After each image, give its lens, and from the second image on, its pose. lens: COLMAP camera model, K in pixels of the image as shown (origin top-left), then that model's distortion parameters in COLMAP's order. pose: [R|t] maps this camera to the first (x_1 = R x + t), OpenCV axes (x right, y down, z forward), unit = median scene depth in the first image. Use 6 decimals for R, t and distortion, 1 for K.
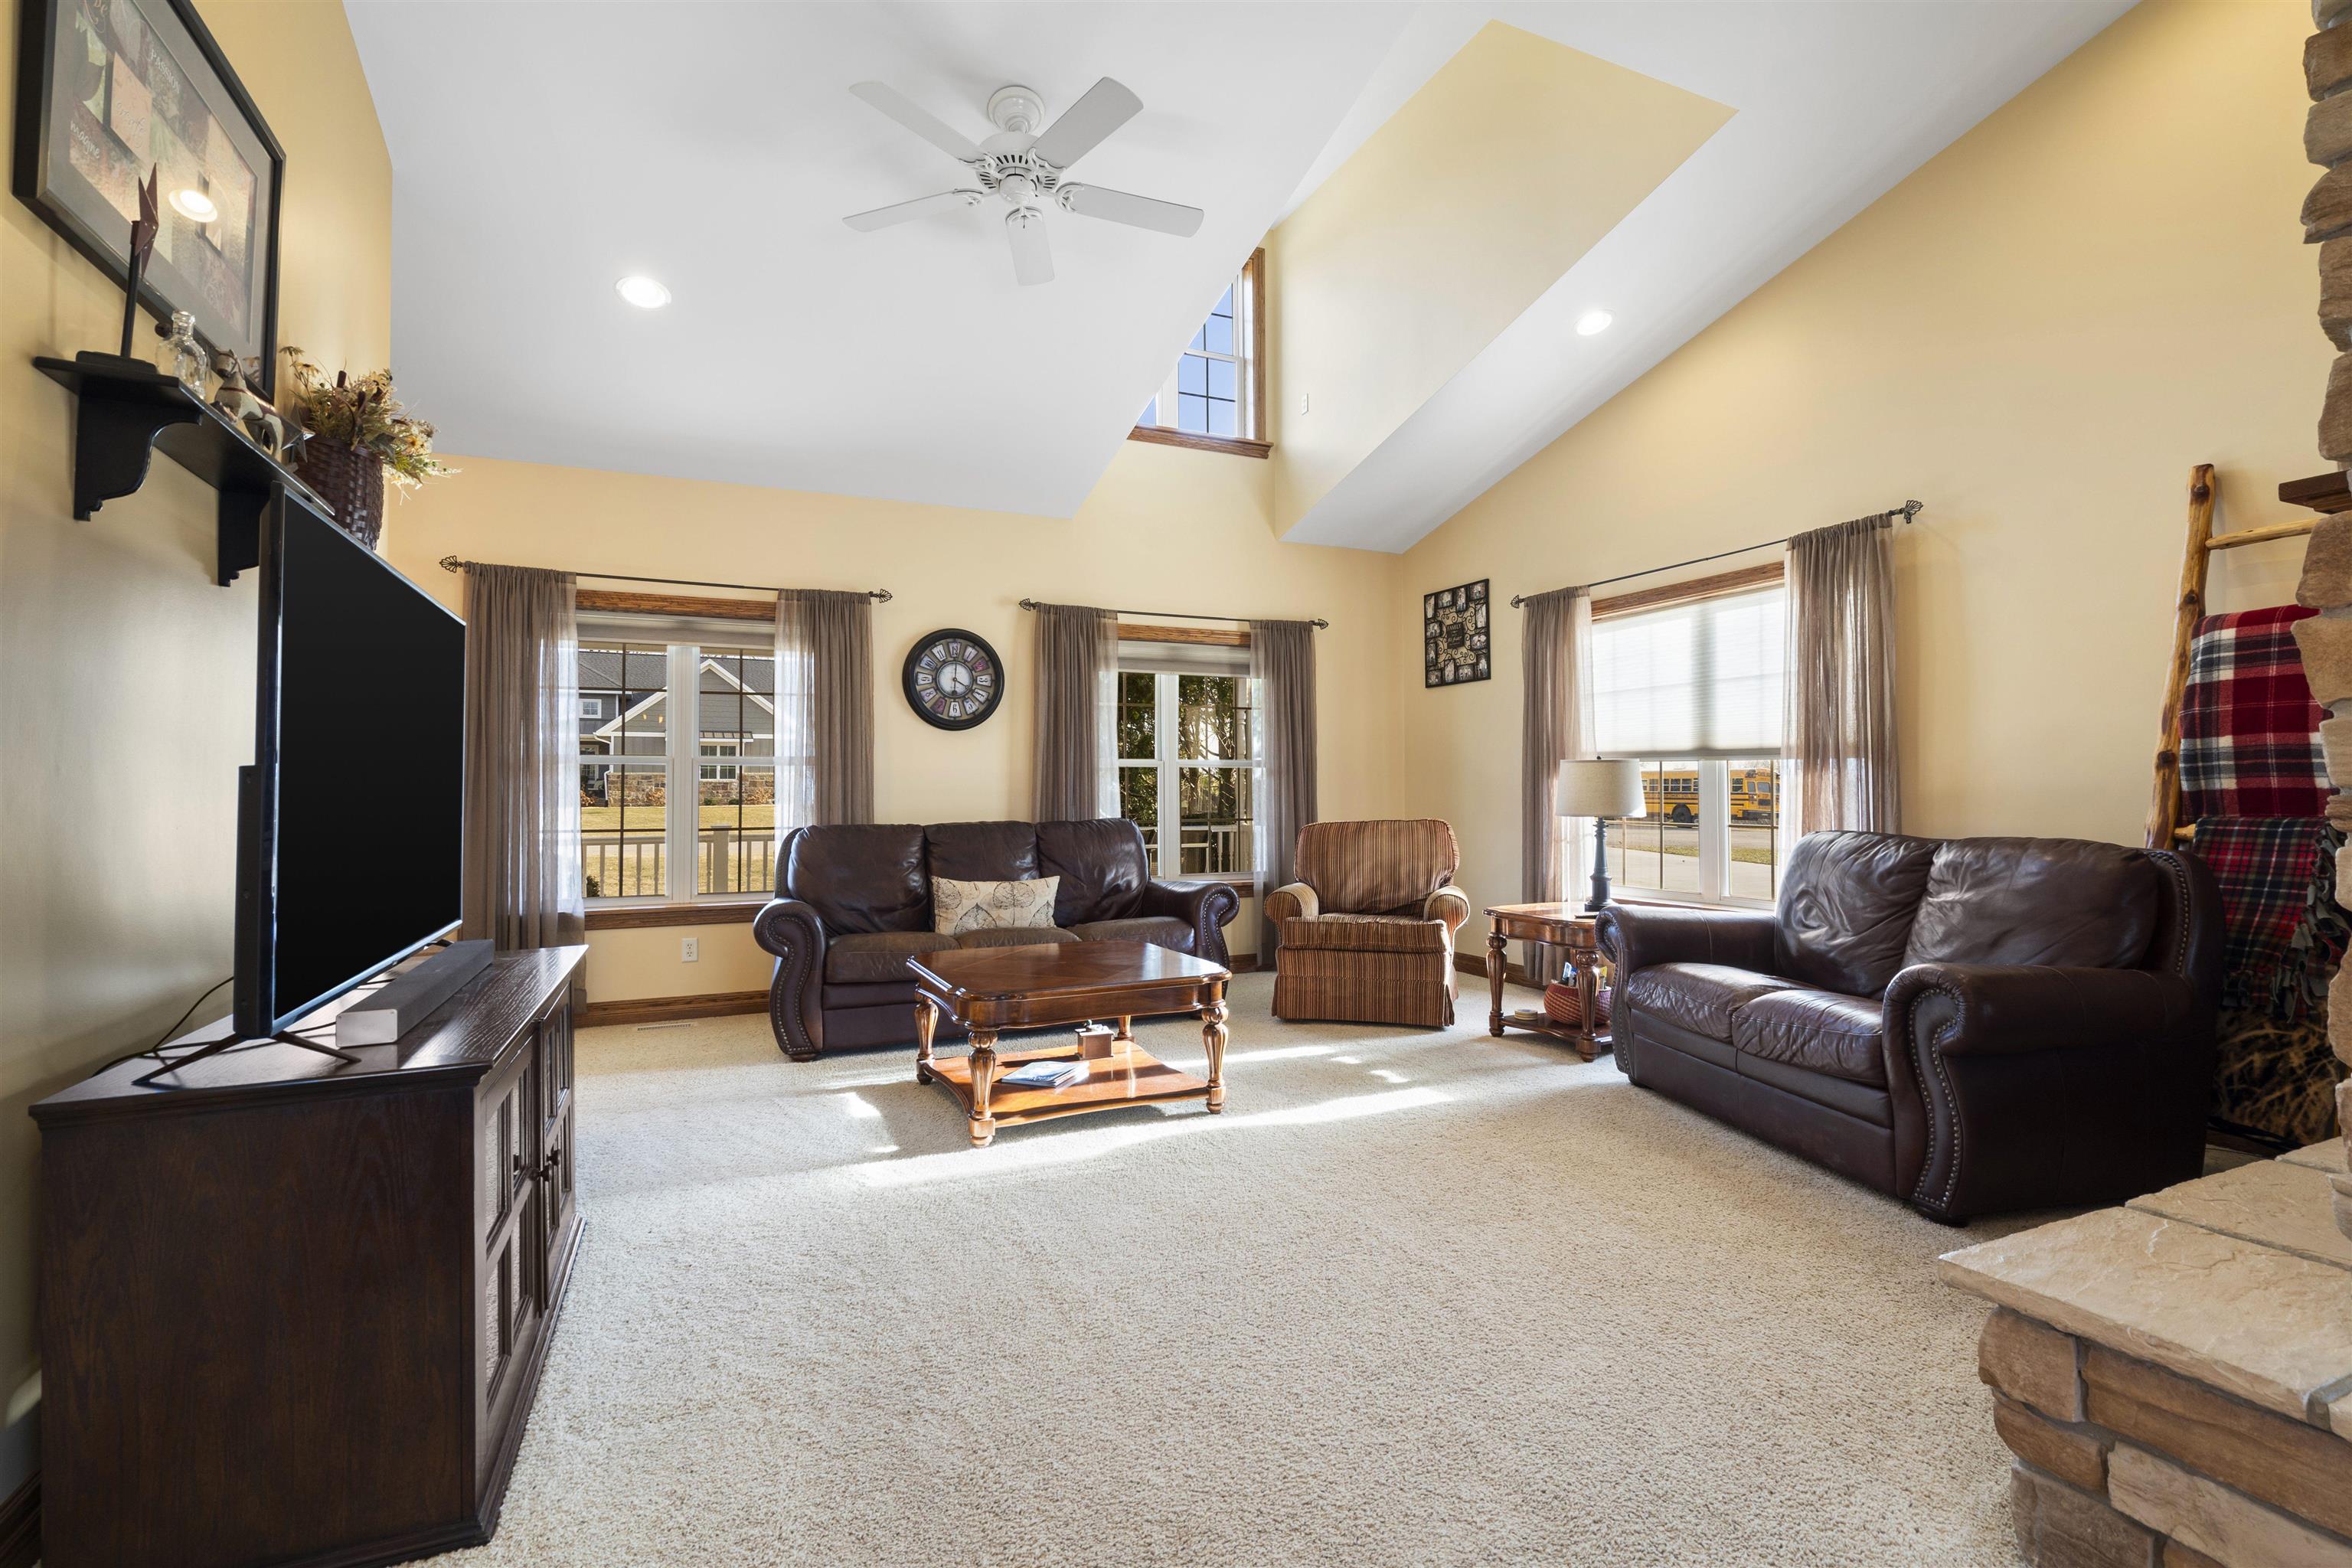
lens RADIAL K [[1079.0, 0, 1169.2], [0, 1079.0, 773.5], [0, 0, 1]] dist [0.001454, 0.001078]
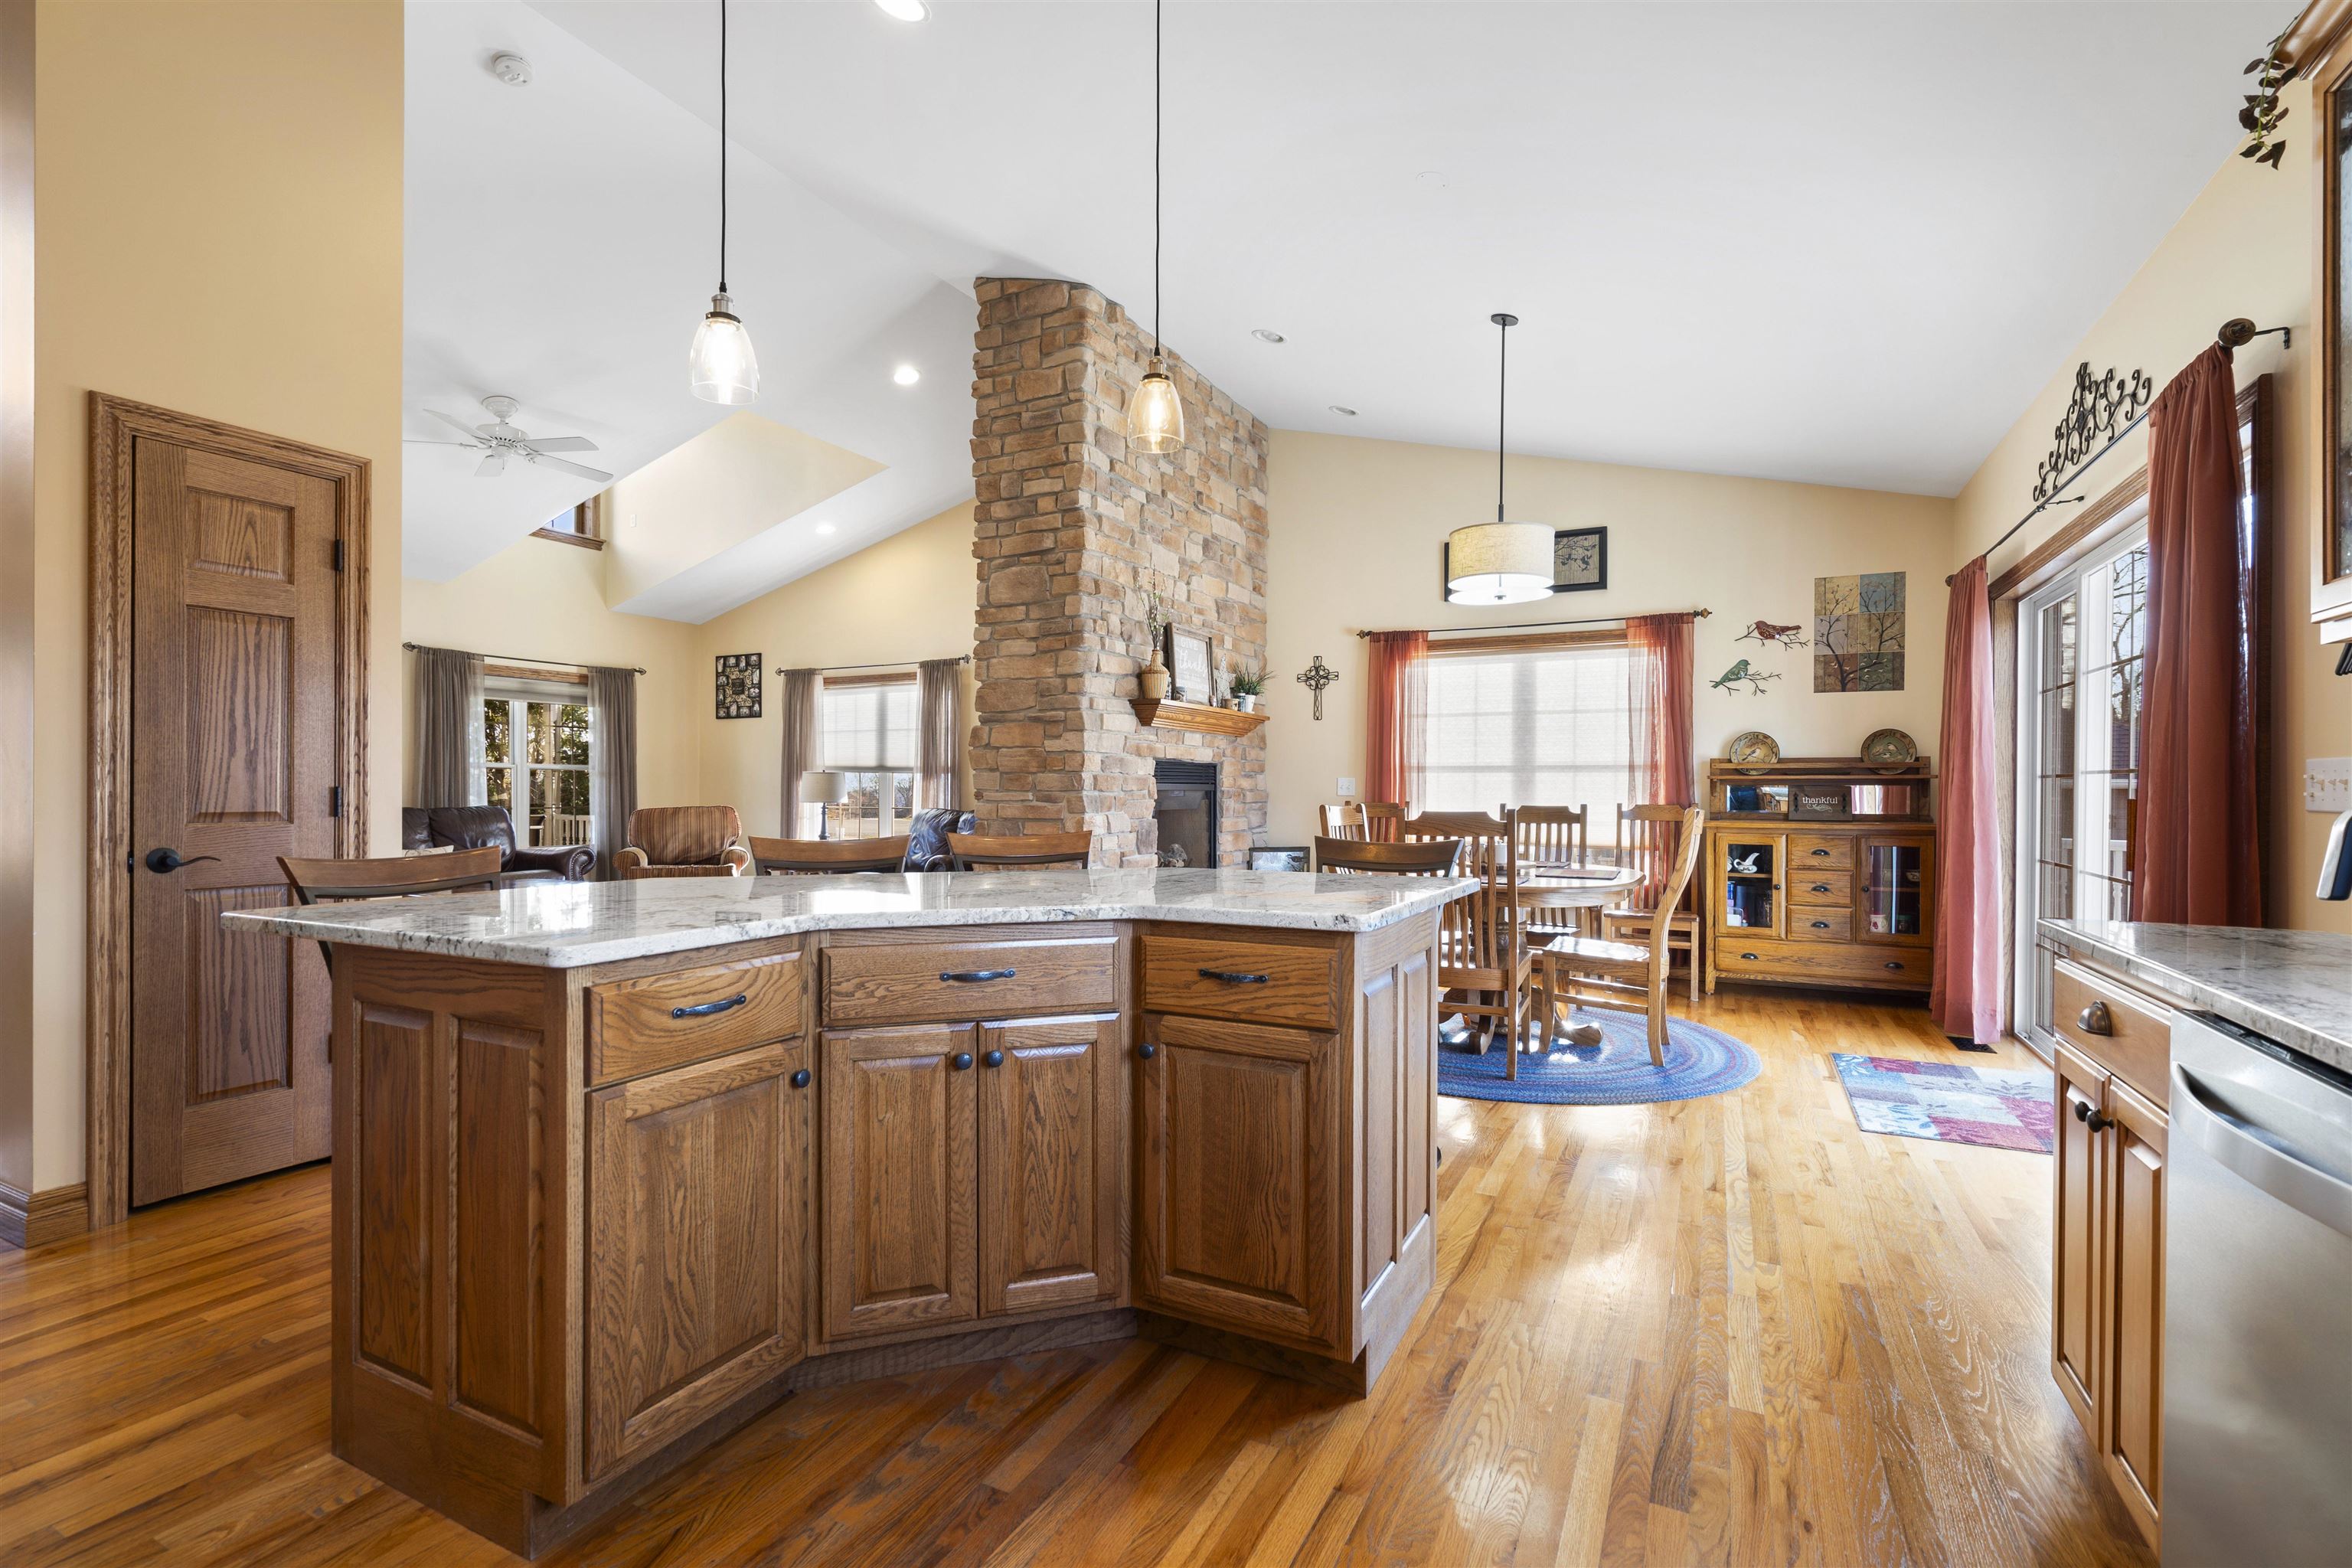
lens RADIAL K [[1079.0, 0, 1169.6], [0, 1079.0, 789.5], [0, 0, 1]] dist [0.001454, 0.001078]
pose [[0.787709, 0.008375, 0.615991, -0.221172], [-0.016652, 0.999832, 0.007701, -0.005001], [-0.615823, -0.016323, 0.787716, -0.665079]]
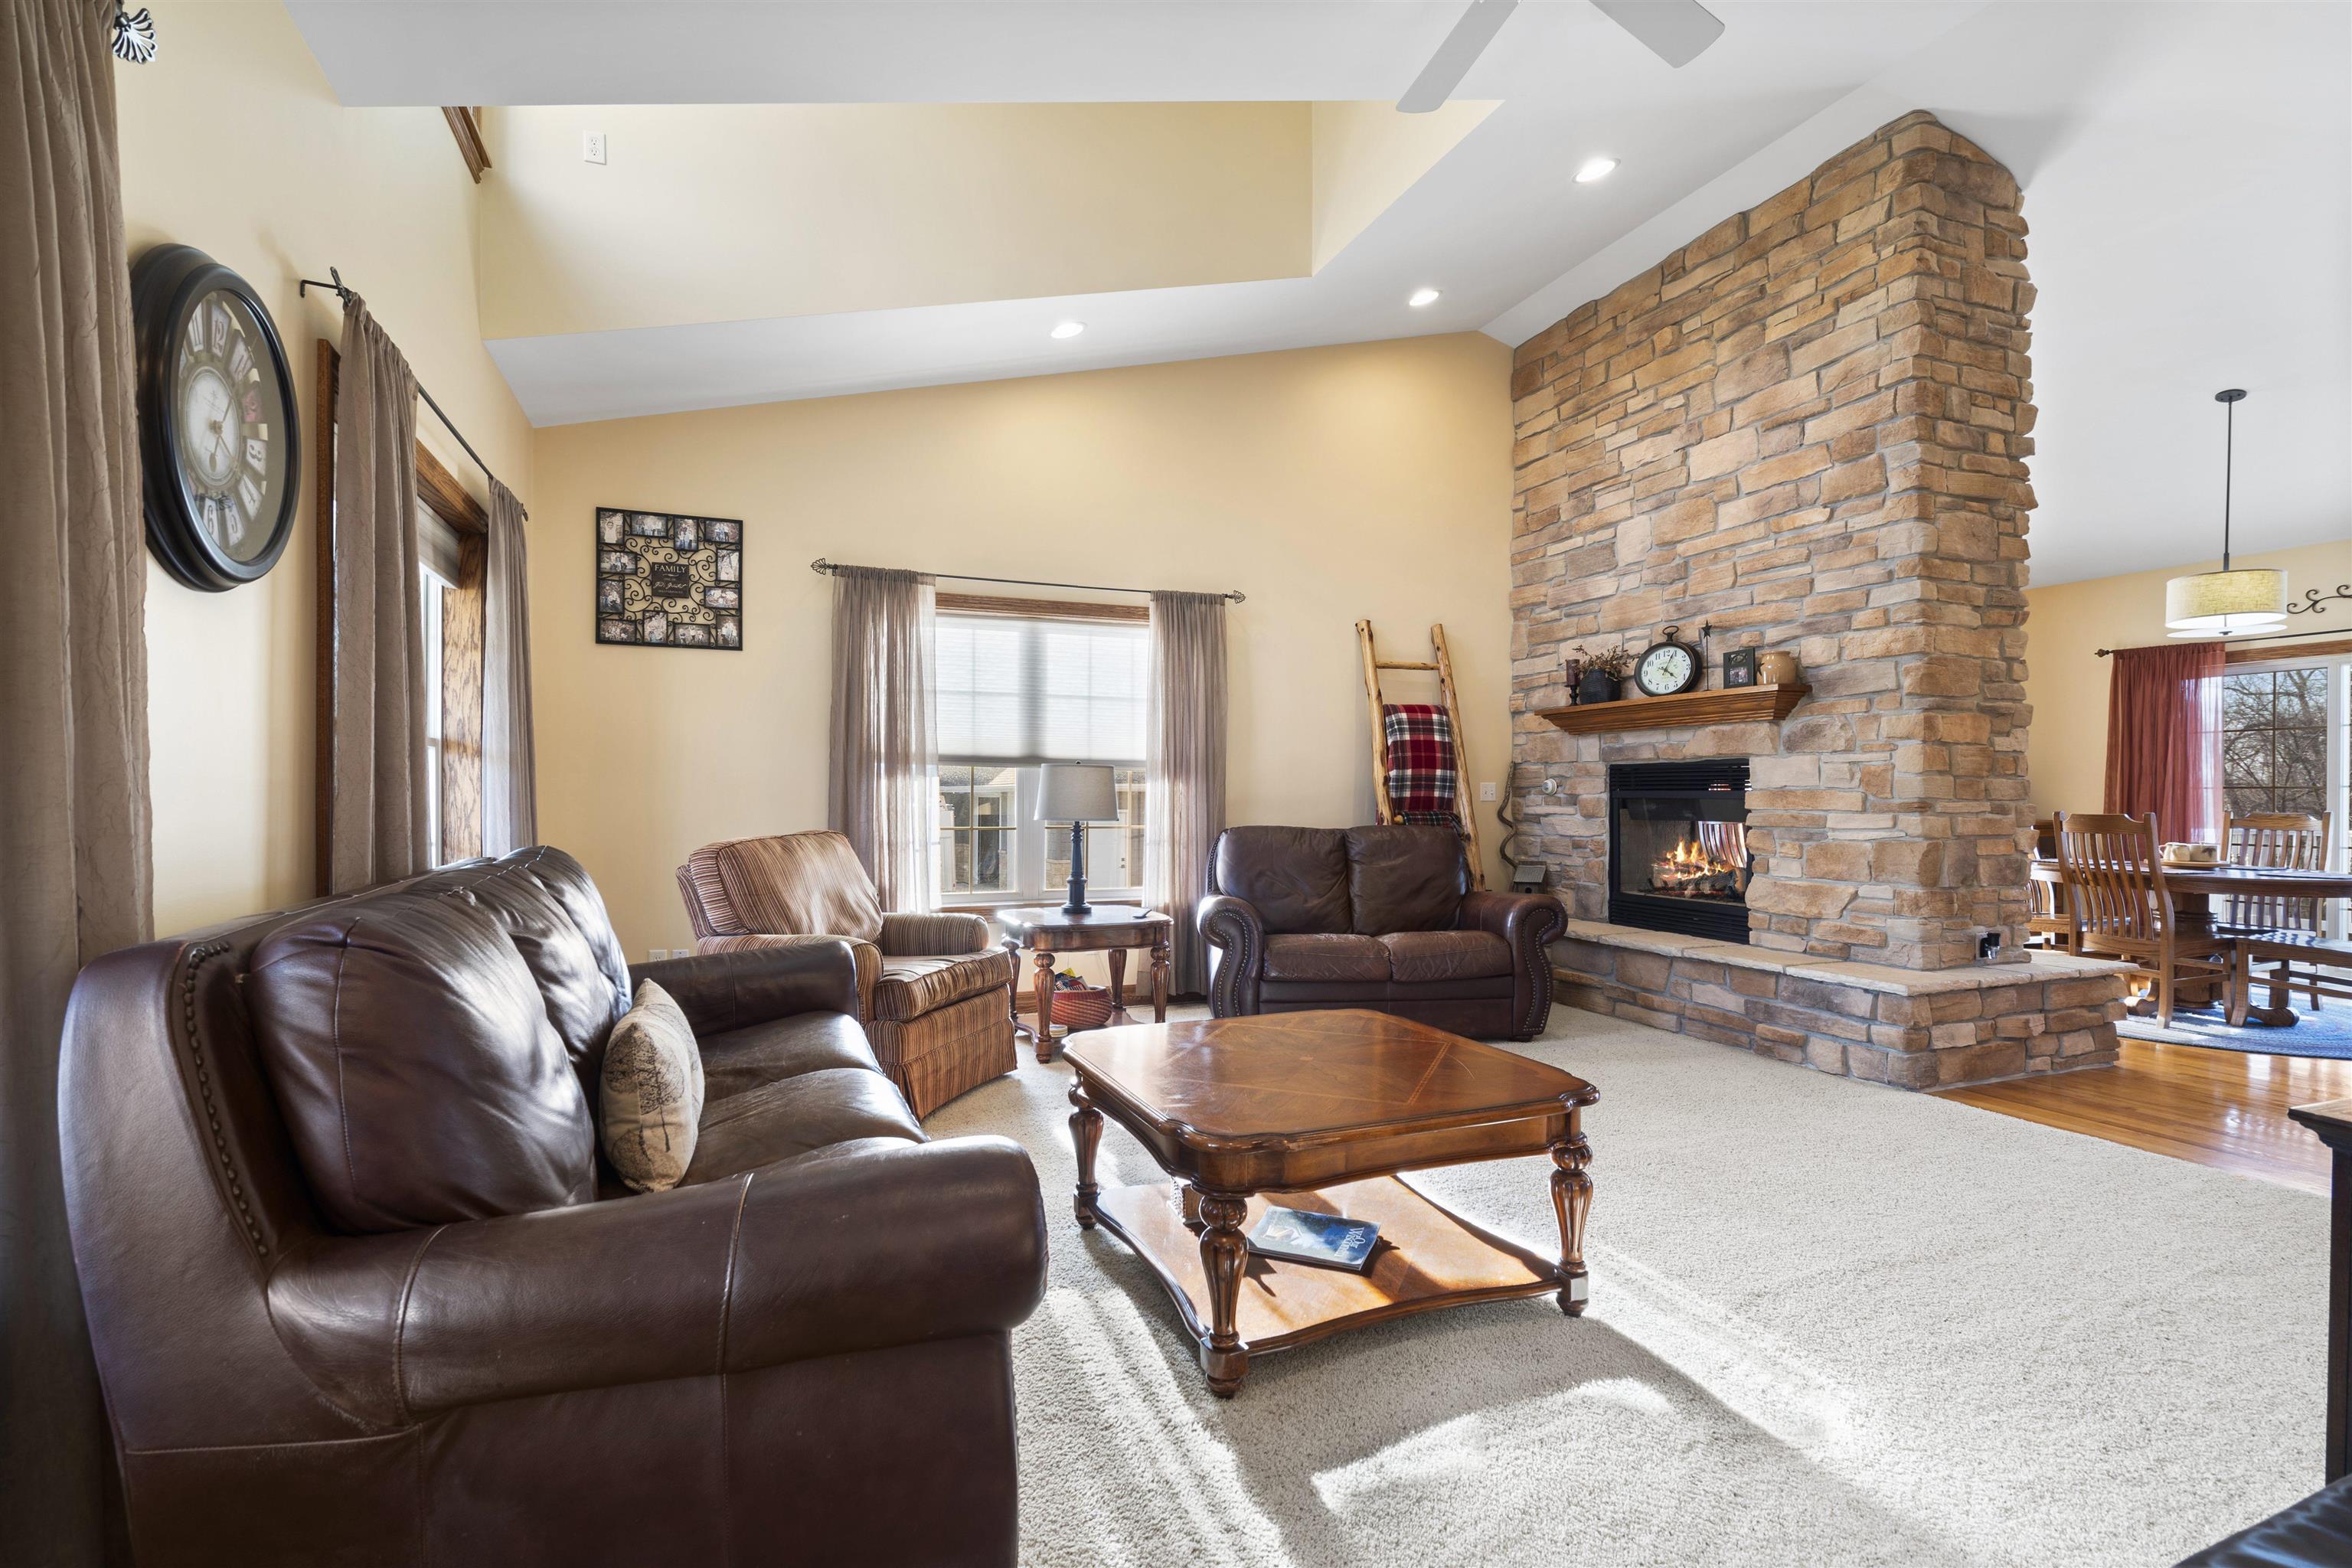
lens RADIAL K [[1079.0, 0, 1184.4], [0, 1079.0, 794.8], [0, 0, 1]] dist [0.001454, 0.001078]
pose [[0.040824, 0.009610, 0.999120, -0.511620], [-0.017931, 0.999800, -0.008884, 0.018966], [-0.999005, -0.017553, 0.040988, 0.716878]]
